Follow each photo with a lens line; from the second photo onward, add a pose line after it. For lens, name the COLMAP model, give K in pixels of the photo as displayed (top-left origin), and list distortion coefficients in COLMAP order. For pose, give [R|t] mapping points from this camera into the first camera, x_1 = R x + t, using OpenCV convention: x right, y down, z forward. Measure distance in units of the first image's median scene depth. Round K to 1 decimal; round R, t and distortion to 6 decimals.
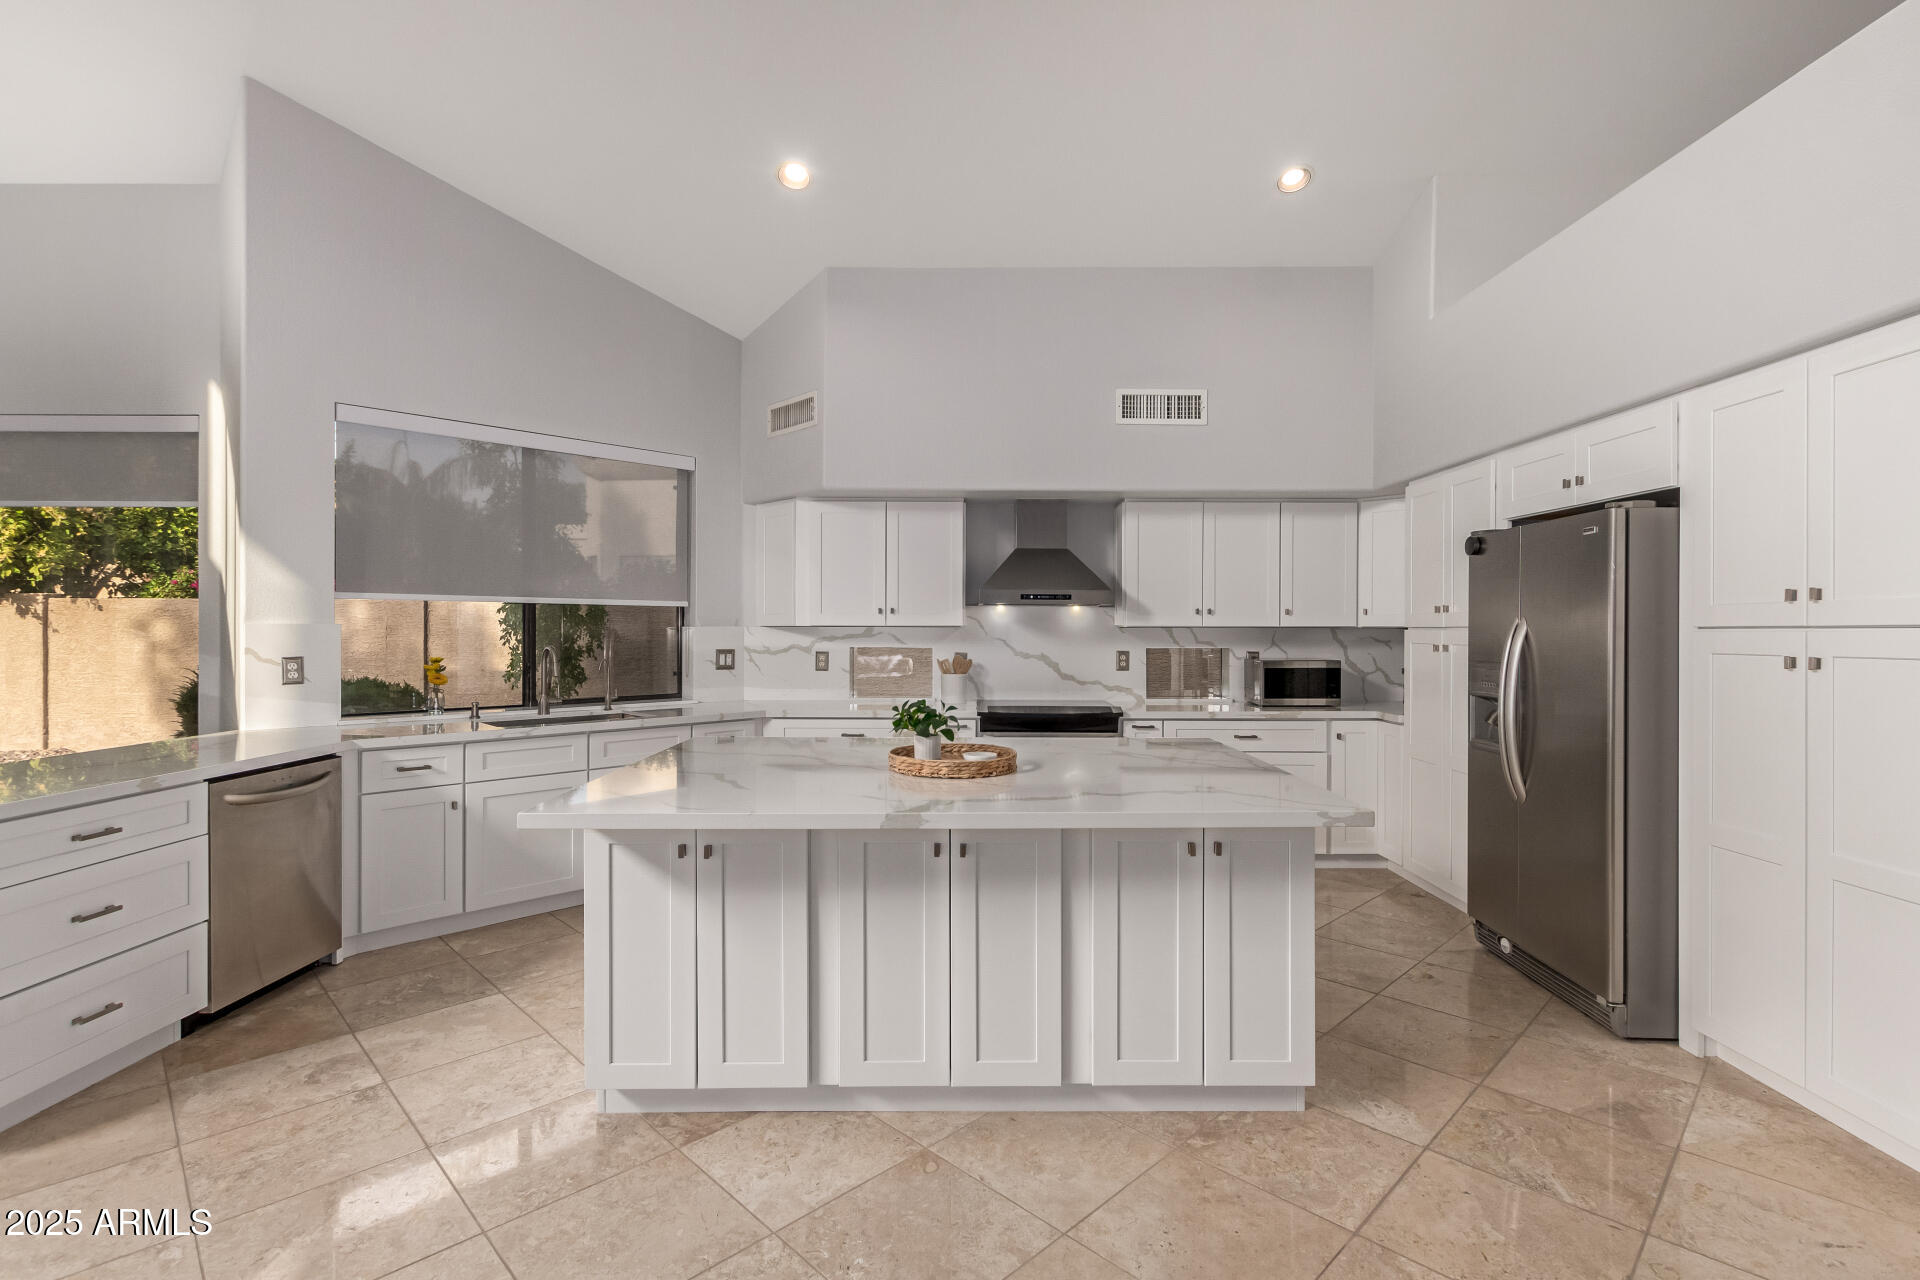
lens RADIAL K [[892.4, 0, 976.0], [0, 892.4, 630.6], [0, 0, 1]] dist [0.004738, 0.000932]
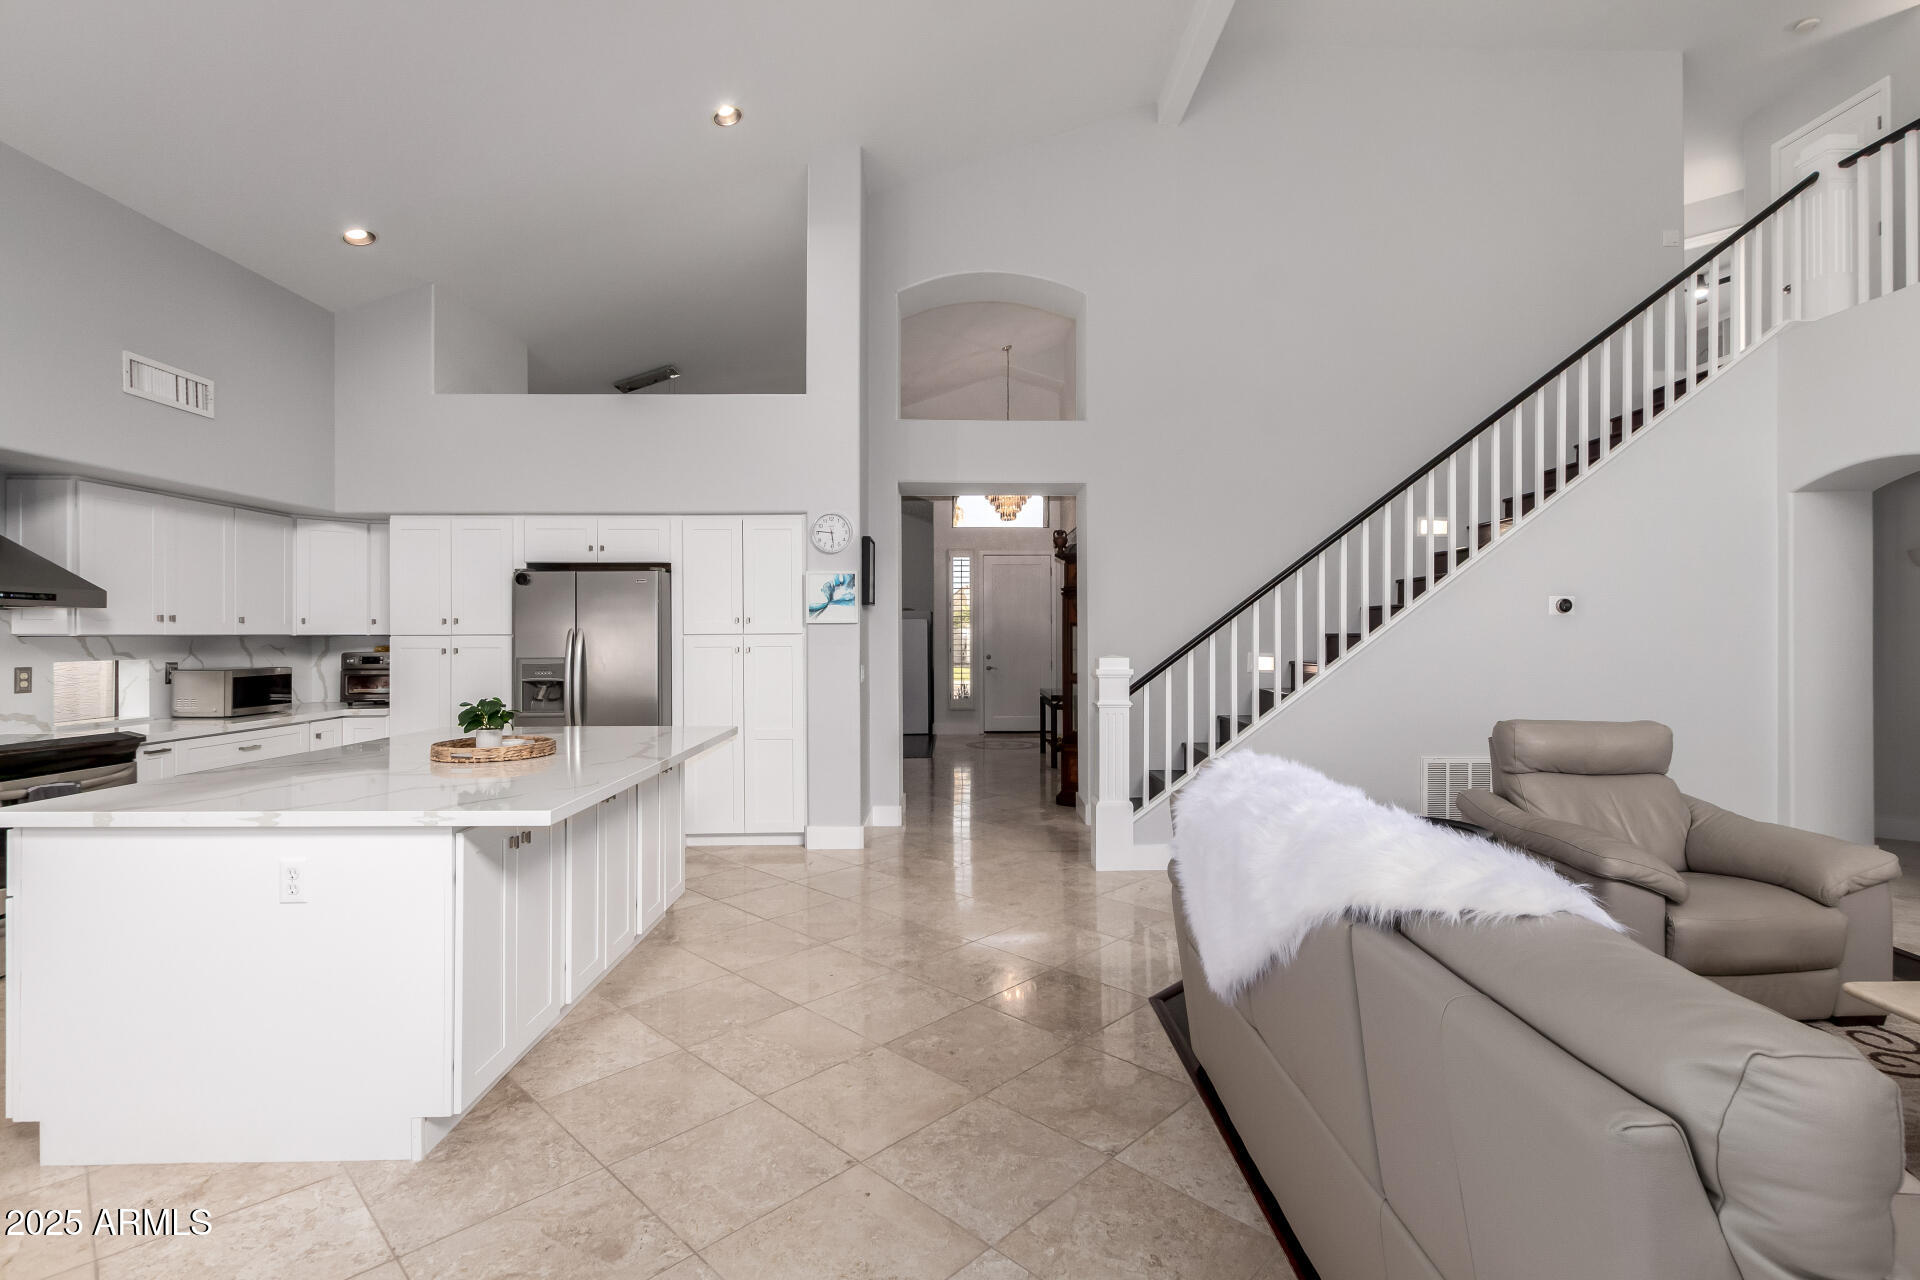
lens RADIAL K [[892.4, 0, 965.9], [0, 892.4, 643.2], [0, 0, 1]] dist [0.004738, 0.000932]
pose [[-0.016709, -0.011167, 0.999798, -0.684612], [0.005466, 0.999922, 0.011260, -0.002357], [-0.999845, 0.005653, -0.016647, 0.225597]]
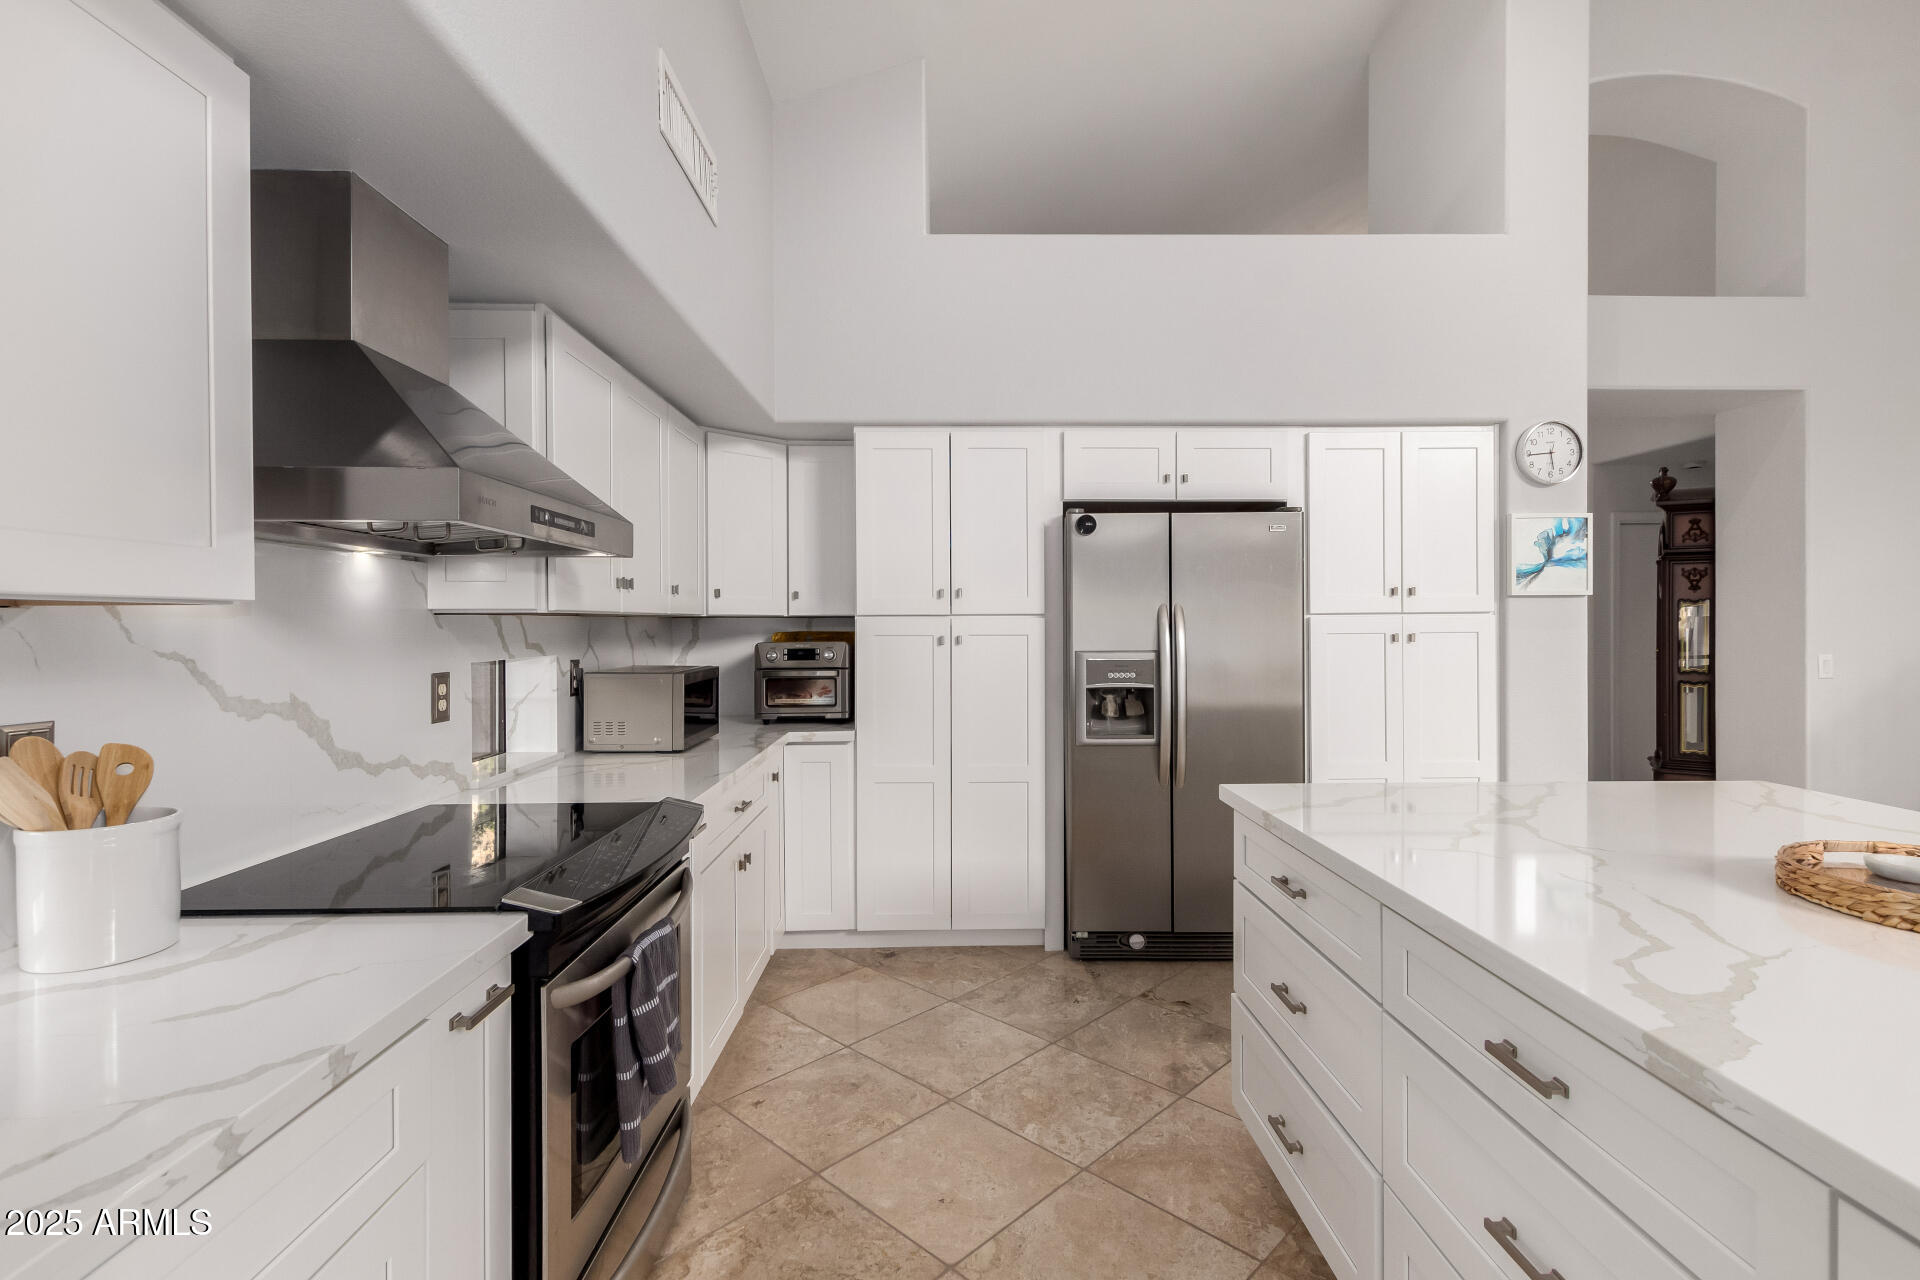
lens RADIAL K [[892.4, 0, 958.7], [0, 892.4, 627.0], [0, 0, 1]] dist [0.004738, 0.000932]
pose [[-0.017758, -0.007075, 0.999817, -0.265245], [0.007054, 0.999949, 0.007201, 0.001102], [-0.999817, 0.007180, -0.017707, 0.857280]]
